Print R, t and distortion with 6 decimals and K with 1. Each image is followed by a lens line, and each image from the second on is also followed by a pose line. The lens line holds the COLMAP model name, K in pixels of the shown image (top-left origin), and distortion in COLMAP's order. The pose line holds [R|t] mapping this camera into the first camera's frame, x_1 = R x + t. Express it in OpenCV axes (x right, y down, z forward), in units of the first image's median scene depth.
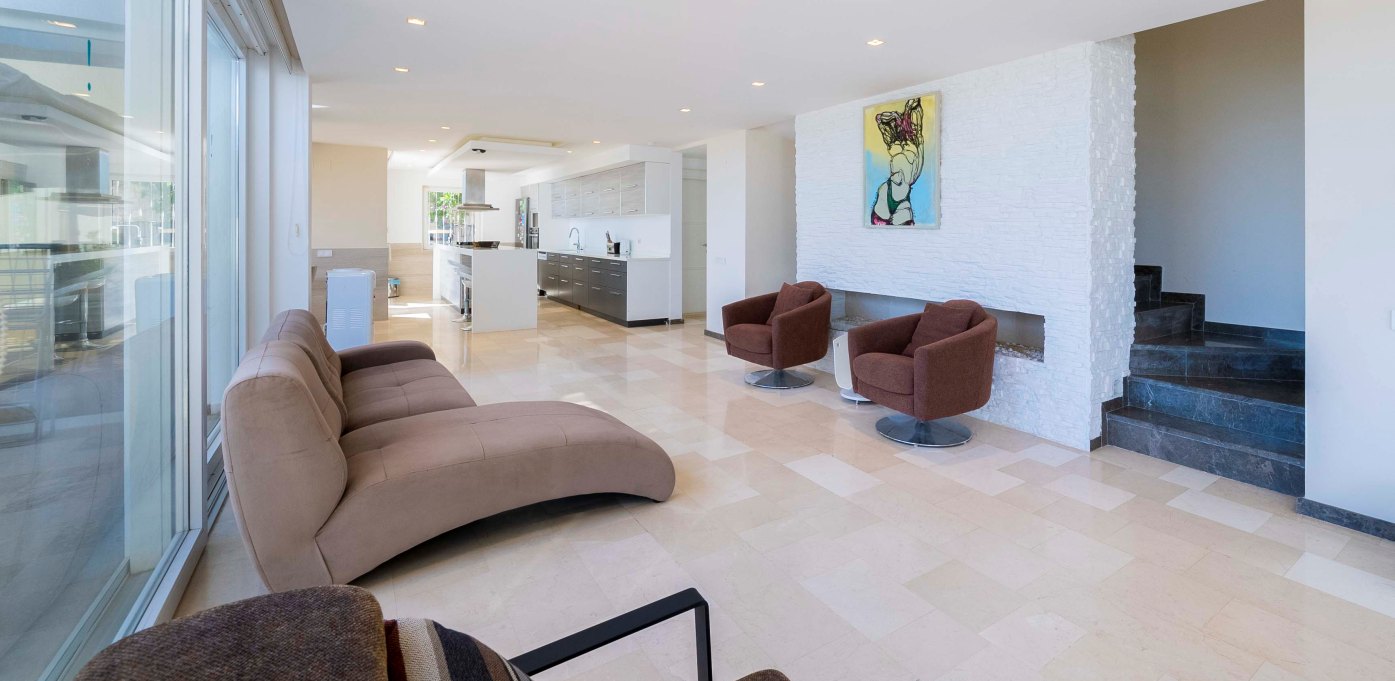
lens RADIAL K [[509.1, 0, 730.7], [0, 509.1, 328.5], [0, 0, 1]] dist [0.000333, -0.000015]
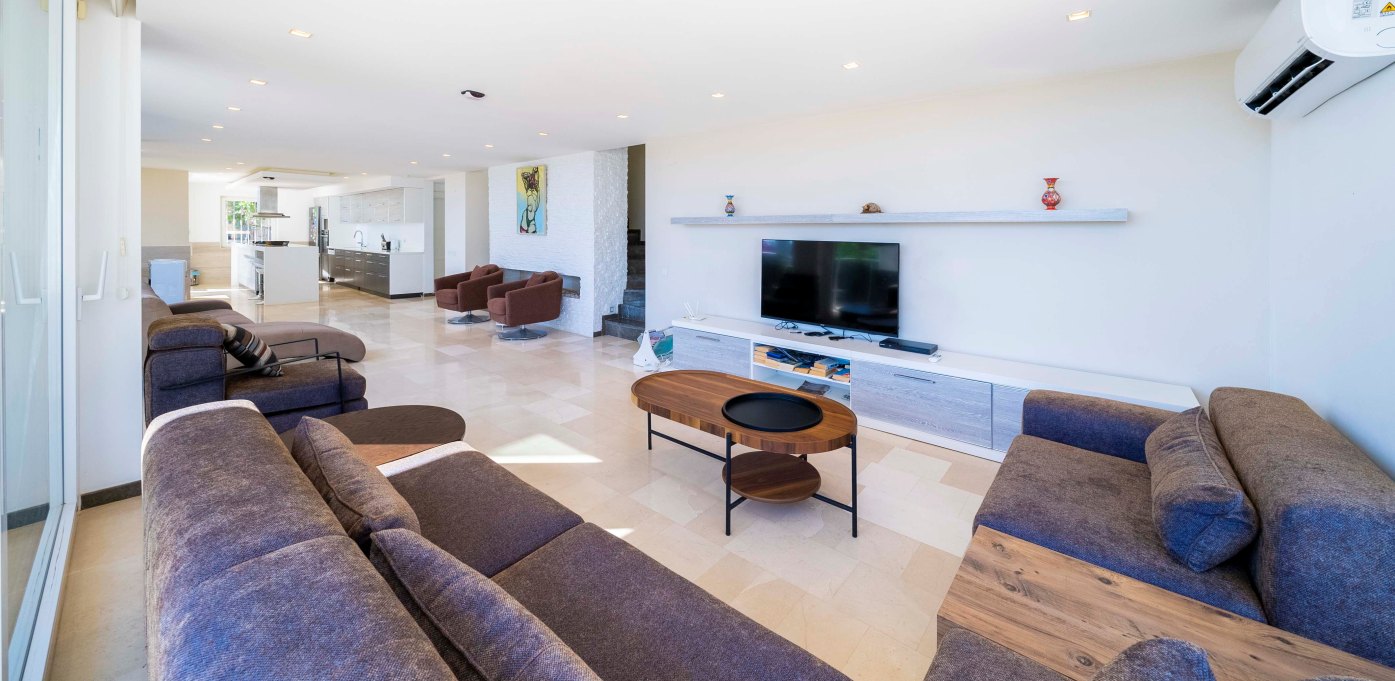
lens RADIAL K [[478.7, 0, 702.1], [0, 478.7, 303.6], [0, 0, 1]] dist [-0.001374, -0.000104]
pose [[0.968937, -0.032336, 0.245184, 0.322328], [0.040868, 0.998720, -0.029789, 0.086221], [-0.243908, 0.038884, 0.969019, -0.546693]]
